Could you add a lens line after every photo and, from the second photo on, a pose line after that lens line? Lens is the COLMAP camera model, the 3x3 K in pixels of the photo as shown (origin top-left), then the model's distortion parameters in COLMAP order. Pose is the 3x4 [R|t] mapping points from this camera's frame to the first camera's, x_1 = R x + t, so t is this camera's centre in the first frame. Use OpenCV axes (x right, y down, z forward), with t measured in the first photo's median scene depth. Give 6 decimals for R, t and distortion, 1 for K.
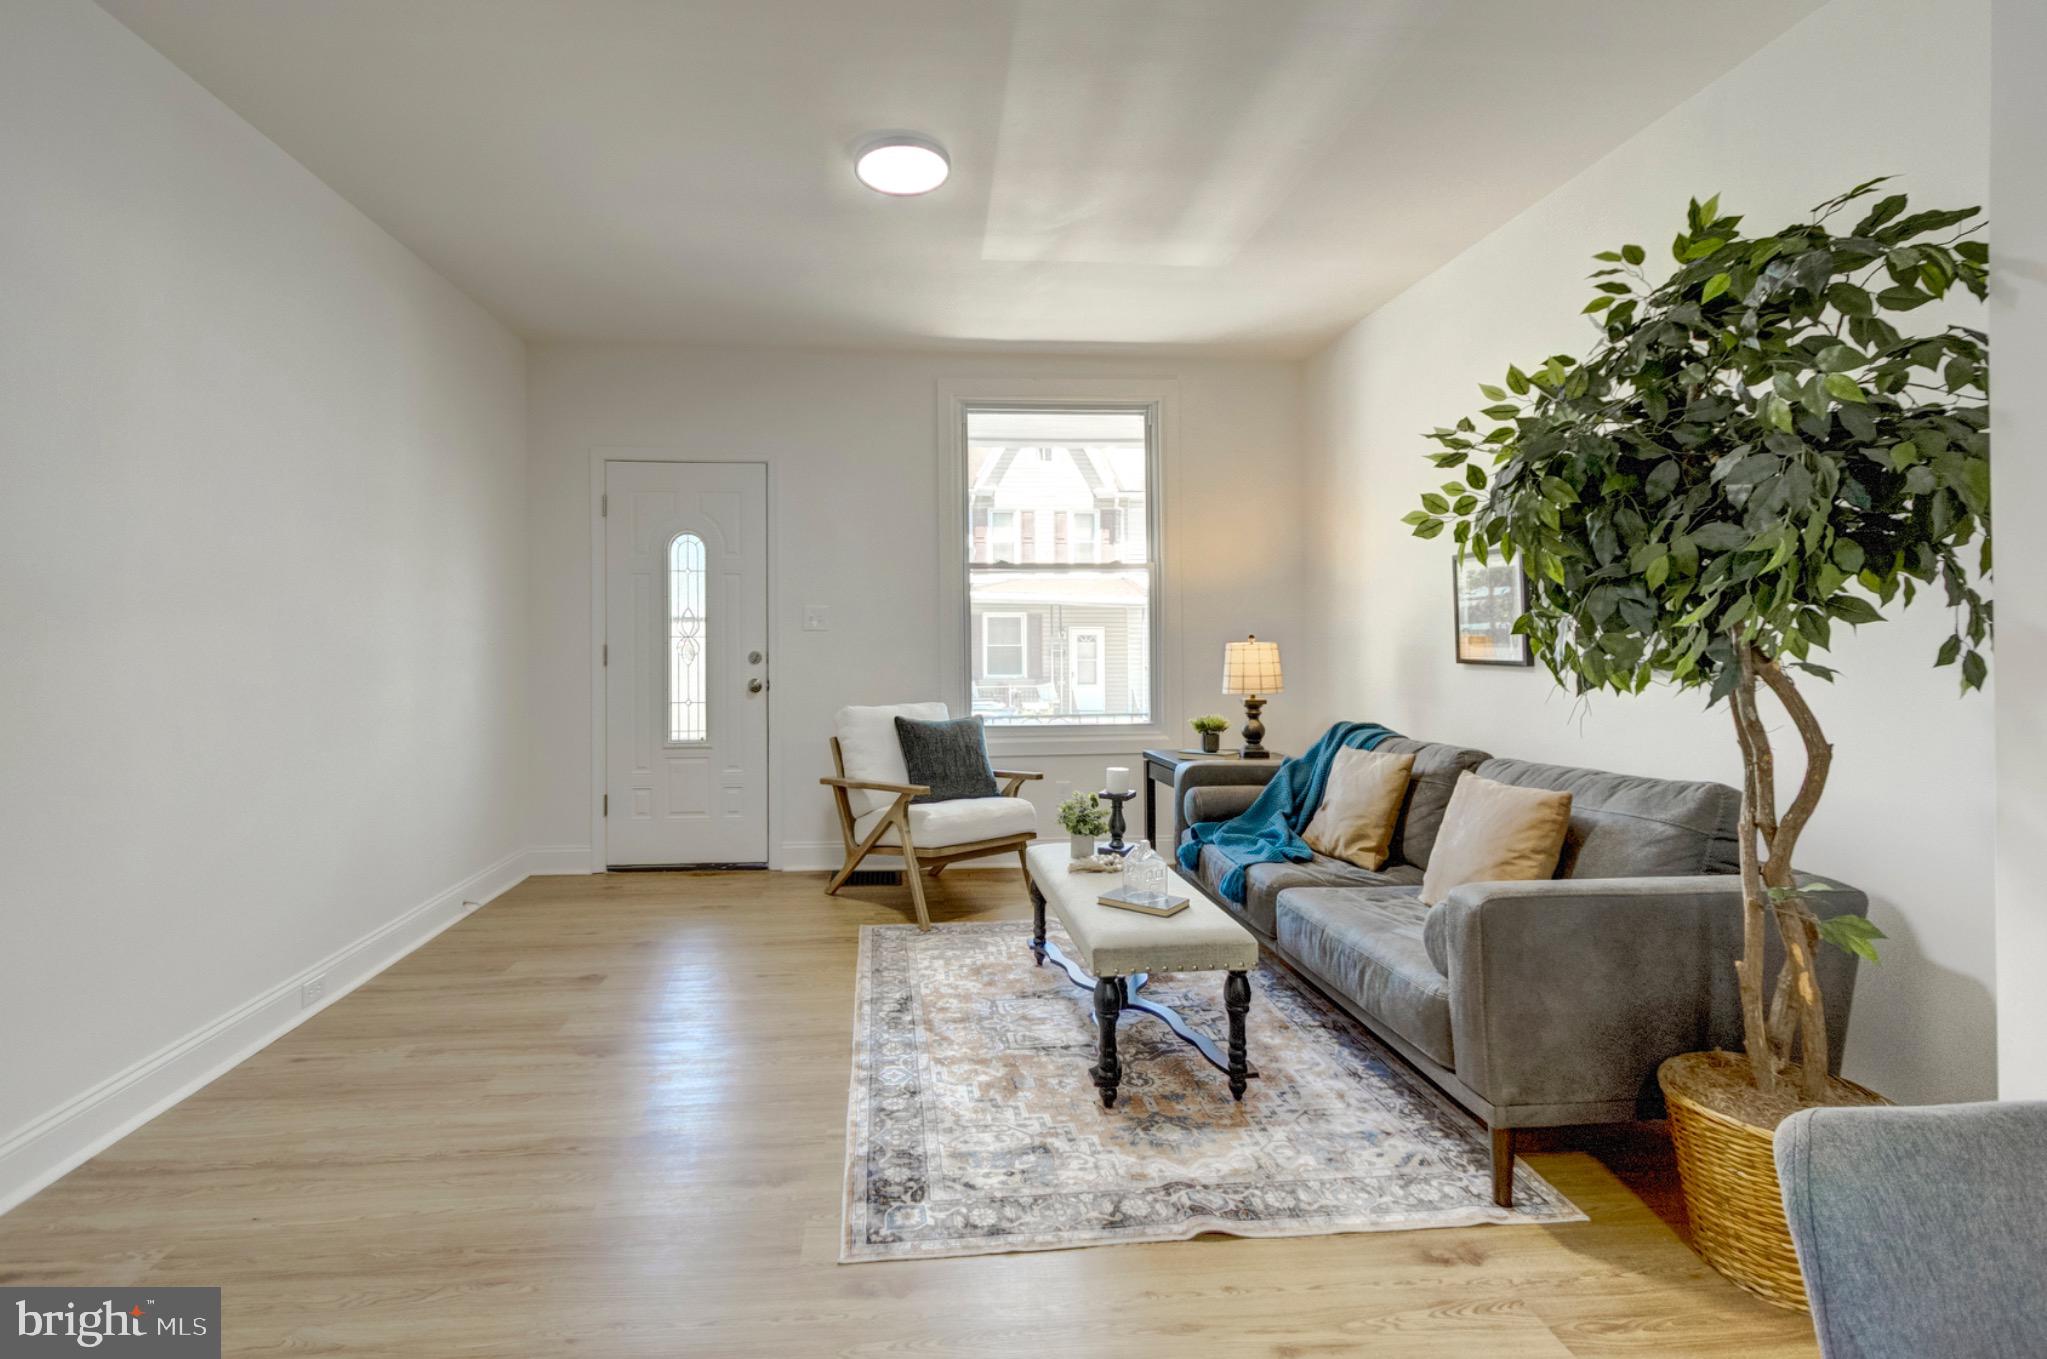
lens RADIAL K [[944.6, 0, 1029.6], [0, 944.6, 654.7], [0, 0, 1]] dist [0.000717, -0.000178]
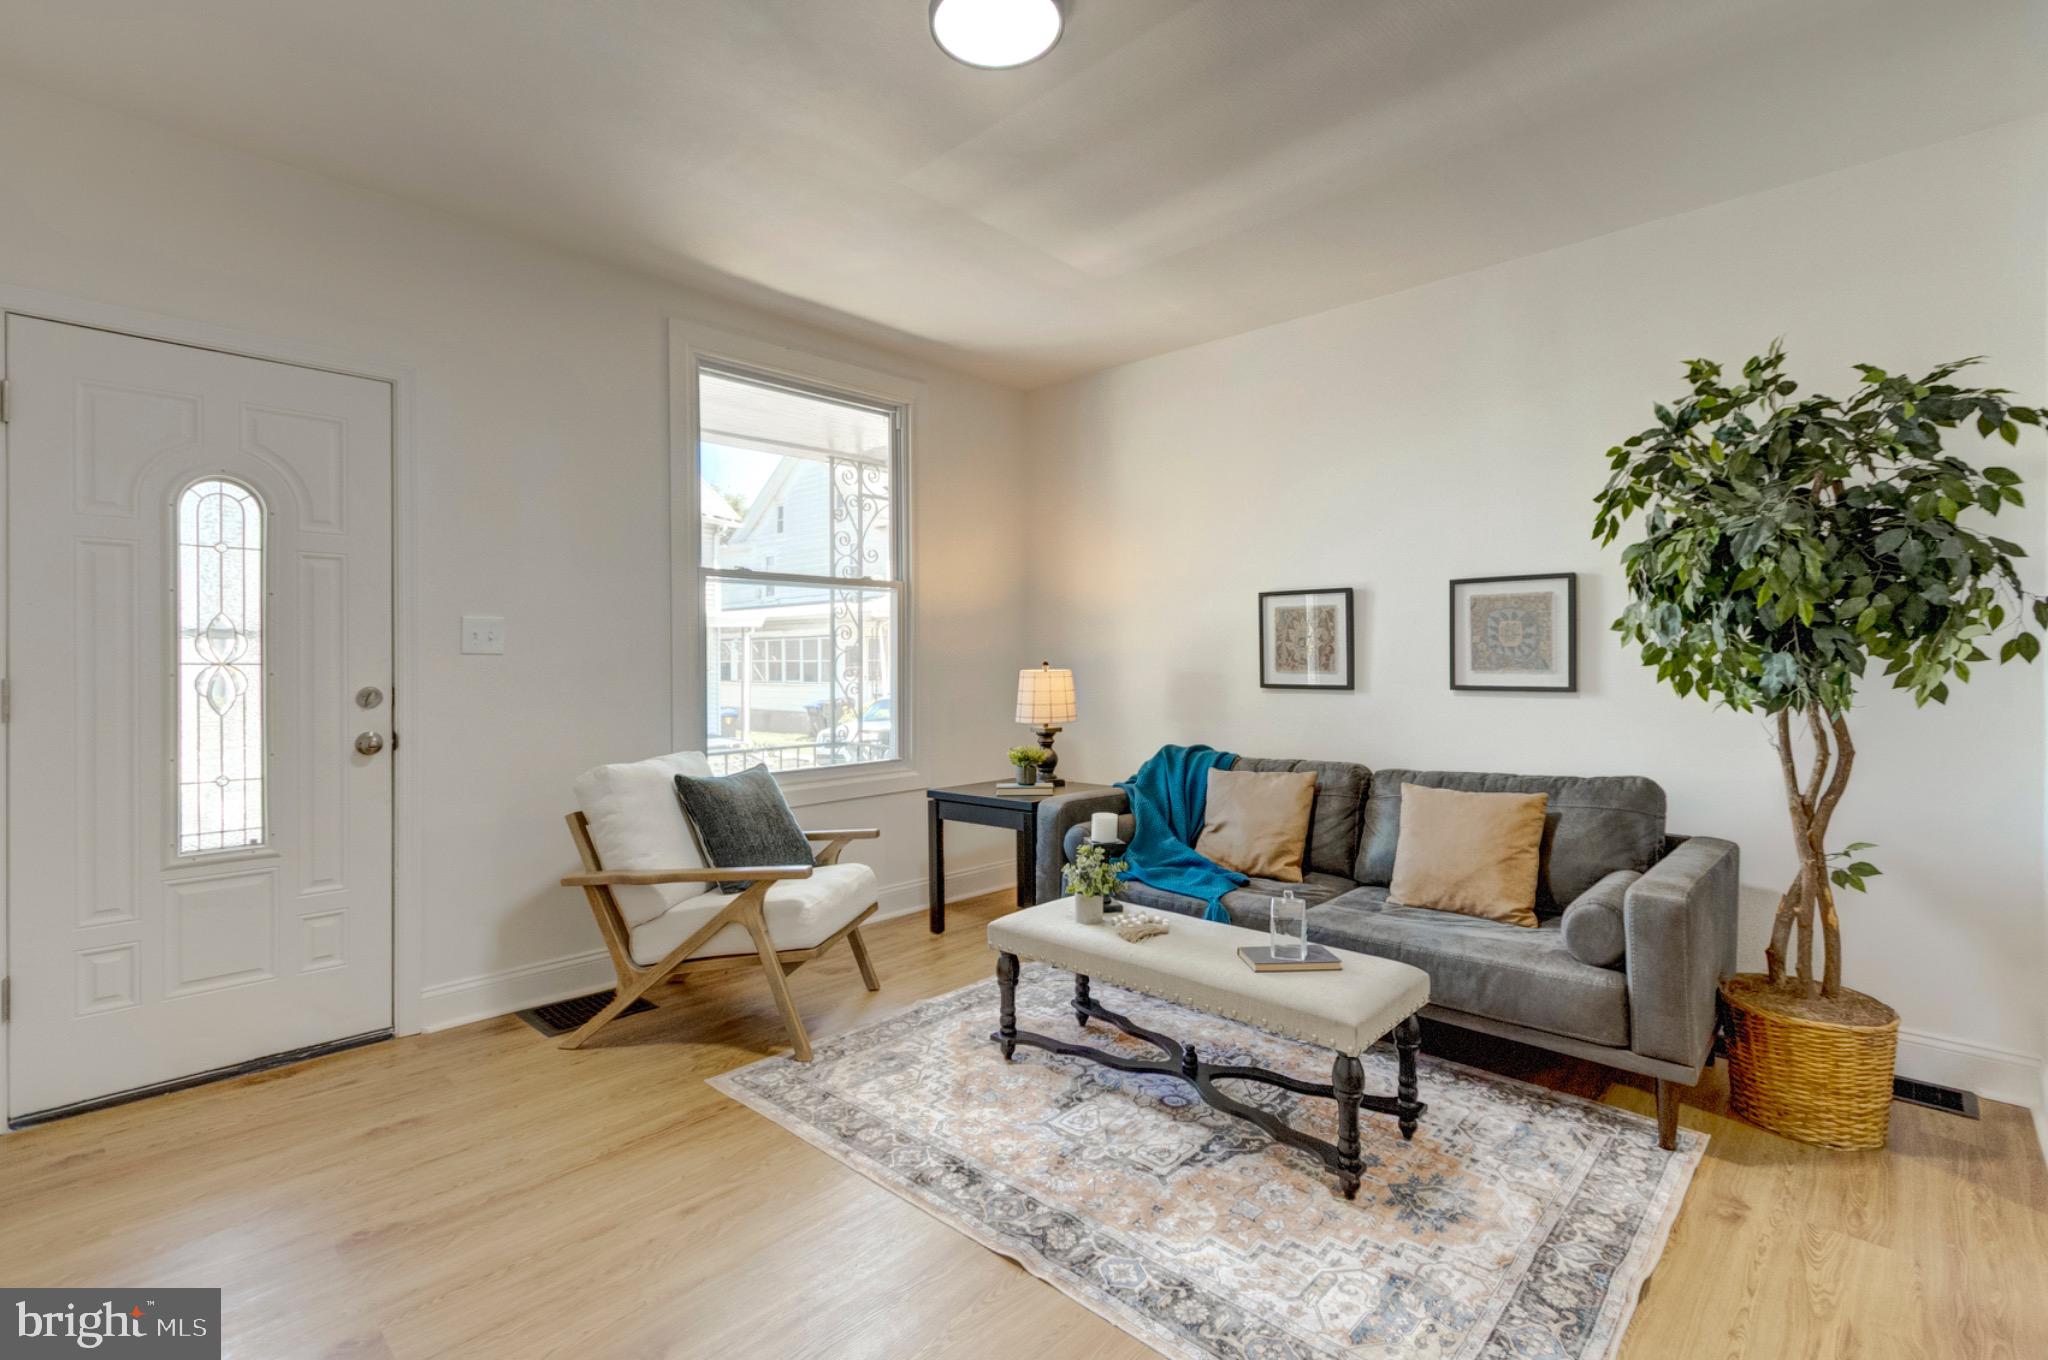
lens RADIAL K [[882.5, 0, 1024.0], [0, 882.5, 680.0], [0, 0, 1]] dist [0.002416, 0.000035]
pose [[0.755114, -0.012416, 0.655475, -0.378514], [0.010275, 0.999922, 0.007104, -0.009041], [-0.655512, 0.001371, 0.755183, 0.317875]]
